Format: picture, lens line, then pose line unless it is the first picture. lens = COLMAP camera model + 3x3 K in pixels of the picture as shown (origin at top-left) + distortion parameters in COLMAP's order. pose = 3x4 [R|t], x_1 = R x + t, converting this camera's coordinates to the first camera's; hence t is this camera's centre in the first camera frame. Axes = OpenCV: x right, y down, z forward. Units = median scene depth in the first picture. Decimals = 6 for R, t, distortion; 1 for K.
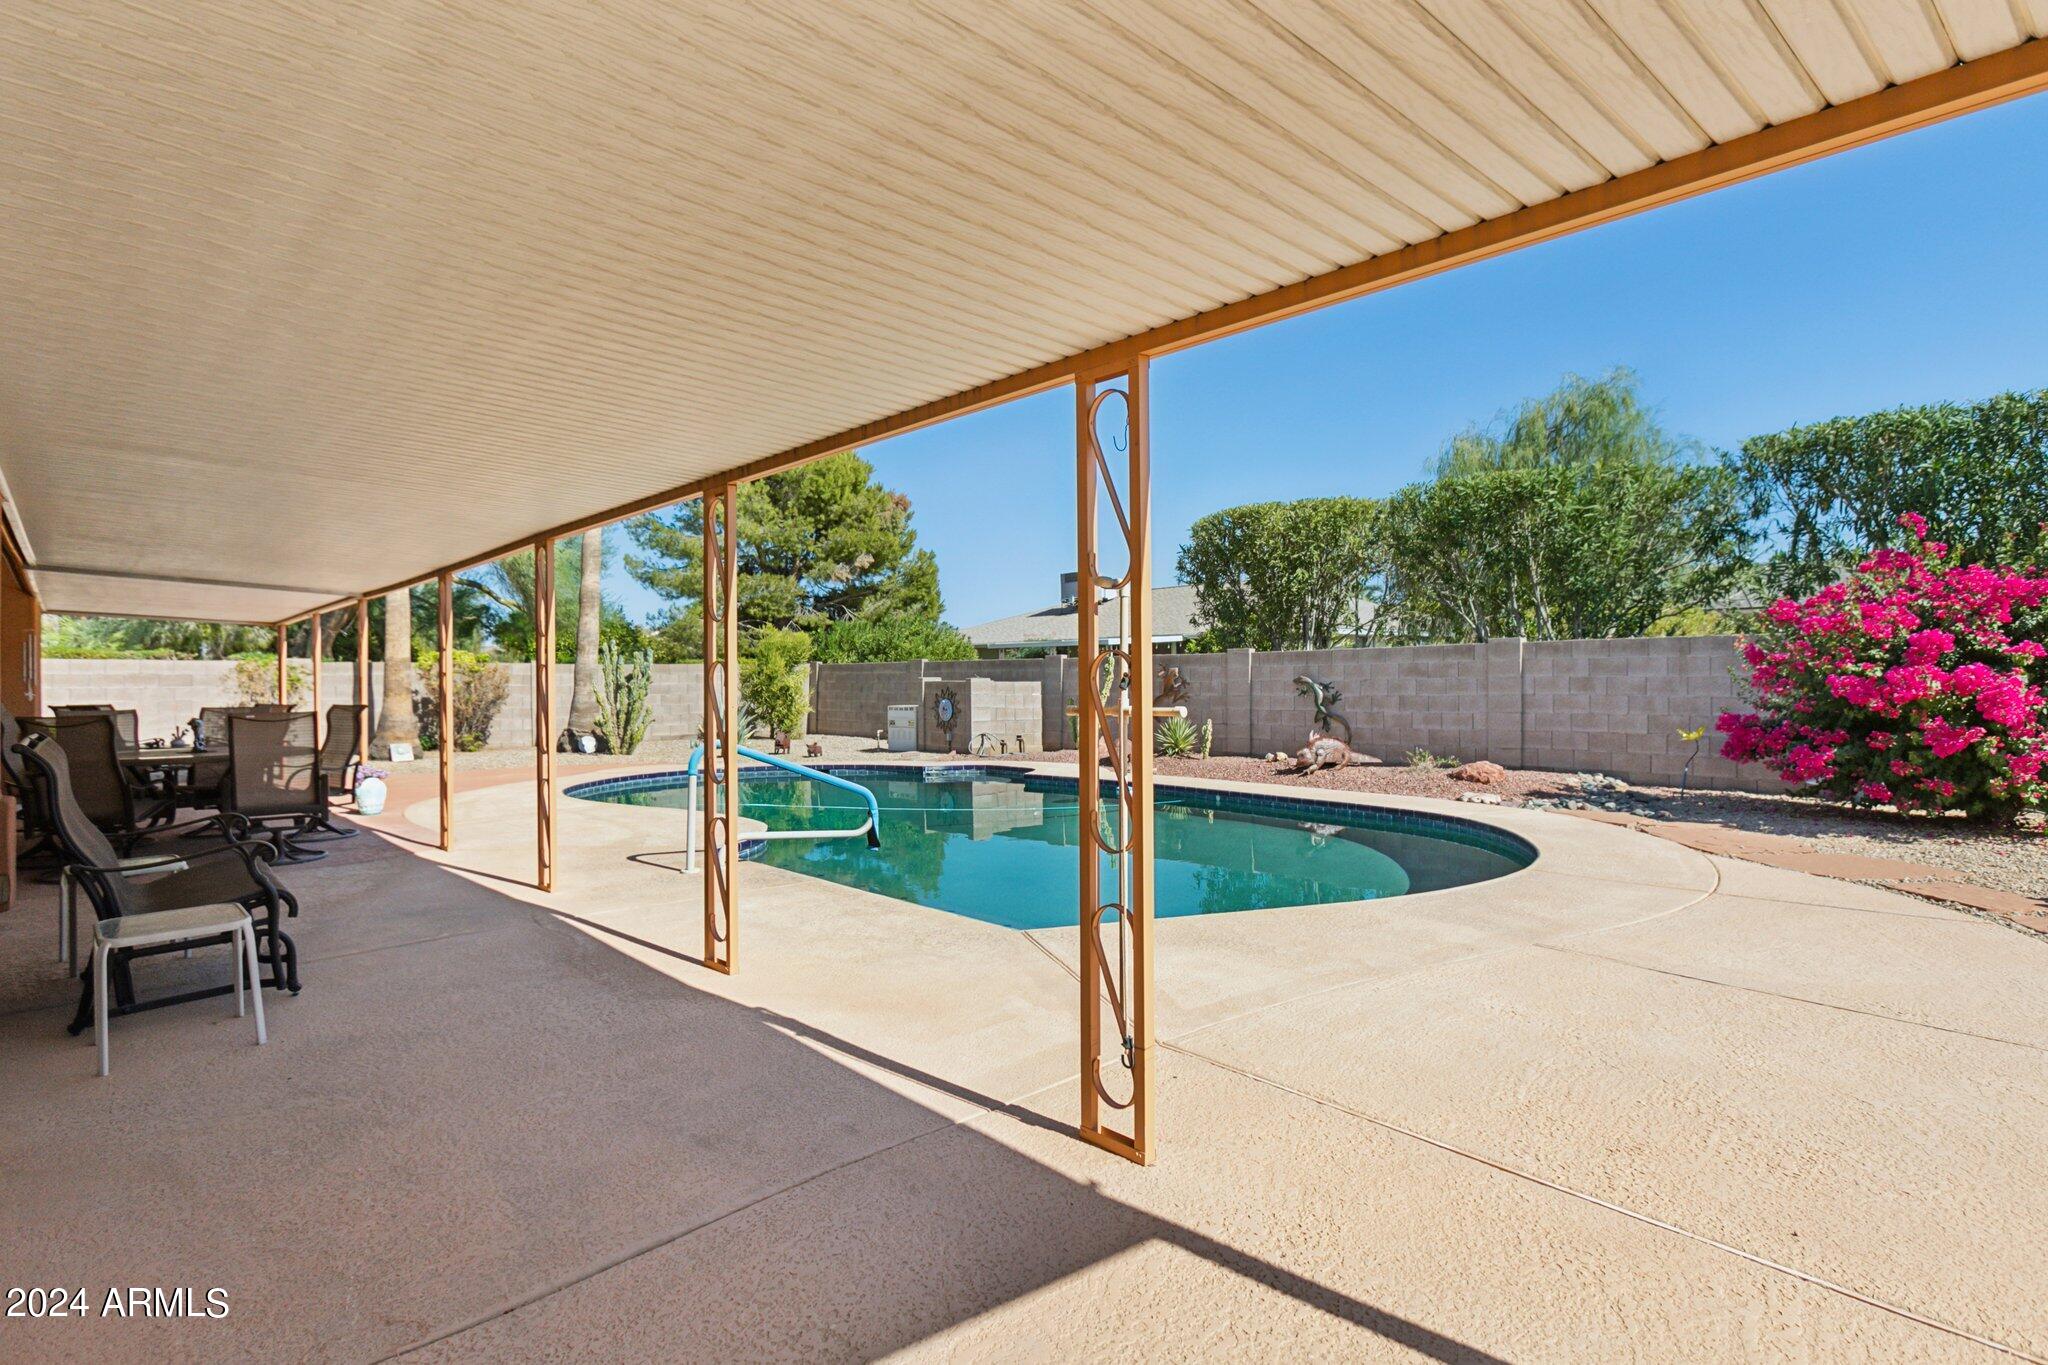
lens RADIAL K [[1087.6, 0, 1042.0], [0, 1087.6, 688.5], [0, 0, 1]] dist [0.004976, 0.002004]
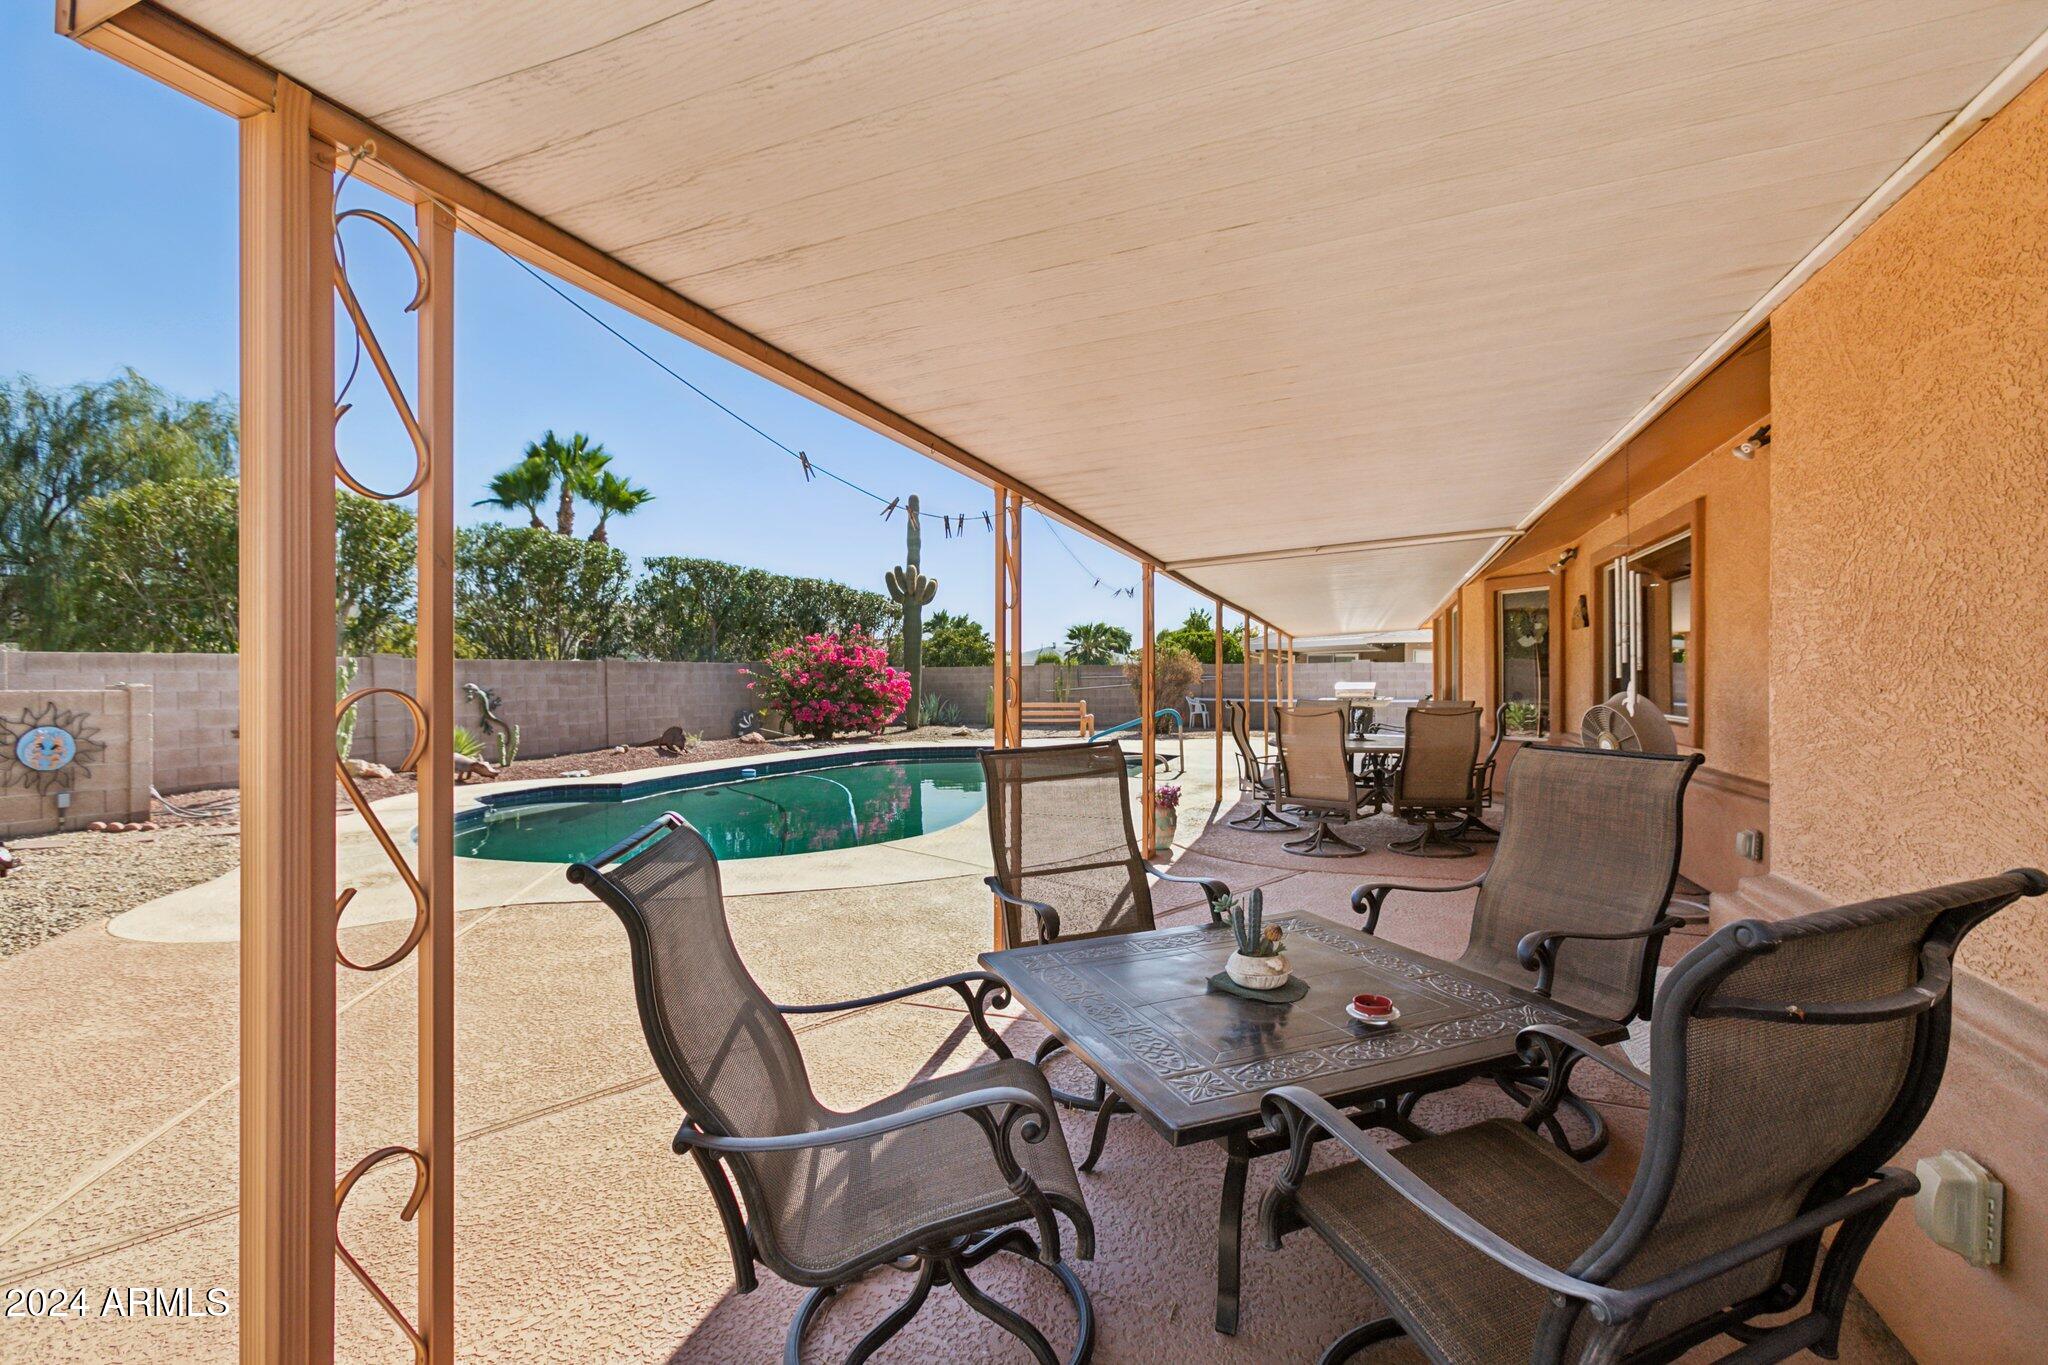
lens RADIAL K [[962.8, 0, 1010.7], [0, 962.8, 674.3], [0, 0, 1]] dist [0.001051, 0.001038]
pose [[-0.436267, 0.016521, 0.899666, -0.719679], [0.018479, 0.999785, -0.009399, -0.001998], [-0.899628, 0.012524, -0.436478, 0.815161]]
